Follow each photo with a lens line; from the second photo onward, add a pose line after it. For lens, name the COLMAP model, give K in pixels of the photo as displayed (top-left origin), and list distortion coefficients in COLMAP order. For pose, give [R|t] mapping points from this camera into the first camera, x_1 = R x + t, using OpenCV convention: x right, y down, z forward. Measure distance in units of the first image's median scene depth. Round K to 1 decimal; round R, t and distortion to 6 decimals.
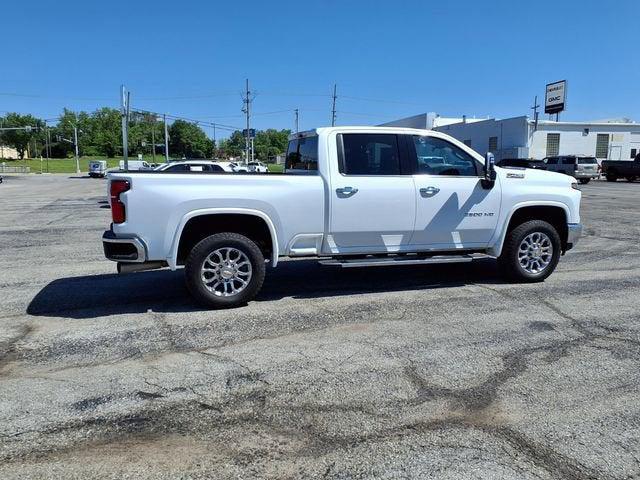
lens RADIAL K [[503.8, 0, 318.2], [0, 503.8, 237.7], [0, 0, 1]] dist [0.055316, -0.073723]
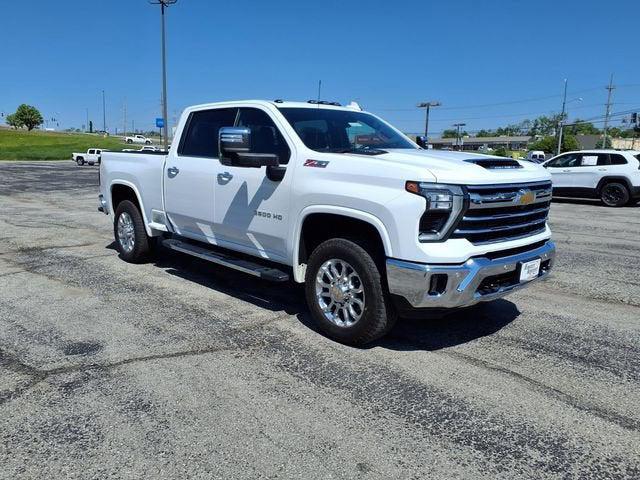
lens RADIAL K [[508.8, 0, 320.0], [0, 508.8, 240.0], [0, 0, 1]] dist [0.052248, -0.079353]
pose [[0.436229, 0.155666, -0.886269, 1.122379], [-0.140702, 0.984608, 0.103684, -0.108303], [0.888768, 0.079470, 0.451417, 0.846416]]
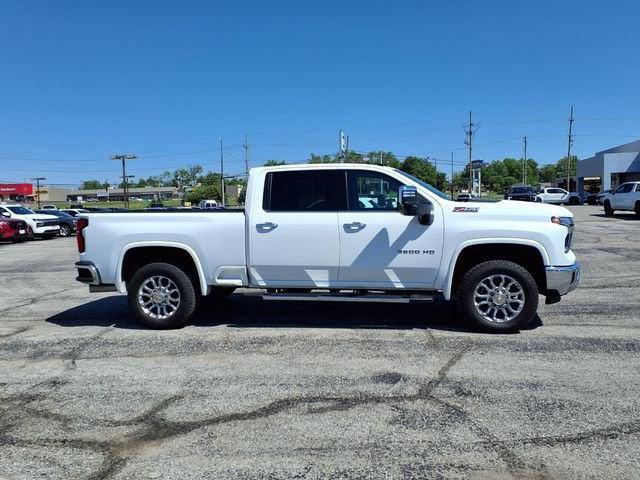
lens RADIAL K [[503.8, 0, 318.2], [0, 503.8, 237.7], [0, 0, 1]] dist [0.055316, -0.073723]
pose [[0.899489, 0.009807, -0.436833, 0.630699], [-0.038608, 0.997622, -0.057102, -0.014034], [0.435234, 0.068228, 0.897728, 0.118907]]
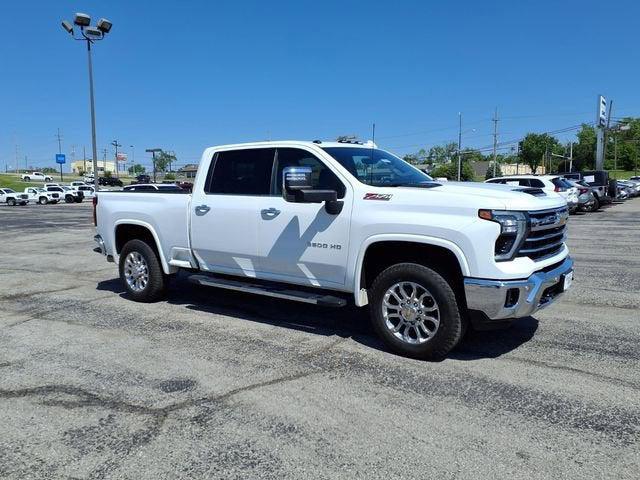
lens RADIAL K [[503.8, 0, 318.2], [0, 503.8, 237.7], [0, 0, 1]] dist [0.055316, -0.073723]
pose [[0.585699, 0.075250, -0.807028, 1.053428], [-0.098400, 0.994918, 0.021355, -0.082981], [0.804534, 0.066904, 0.590126, 0.614183]]
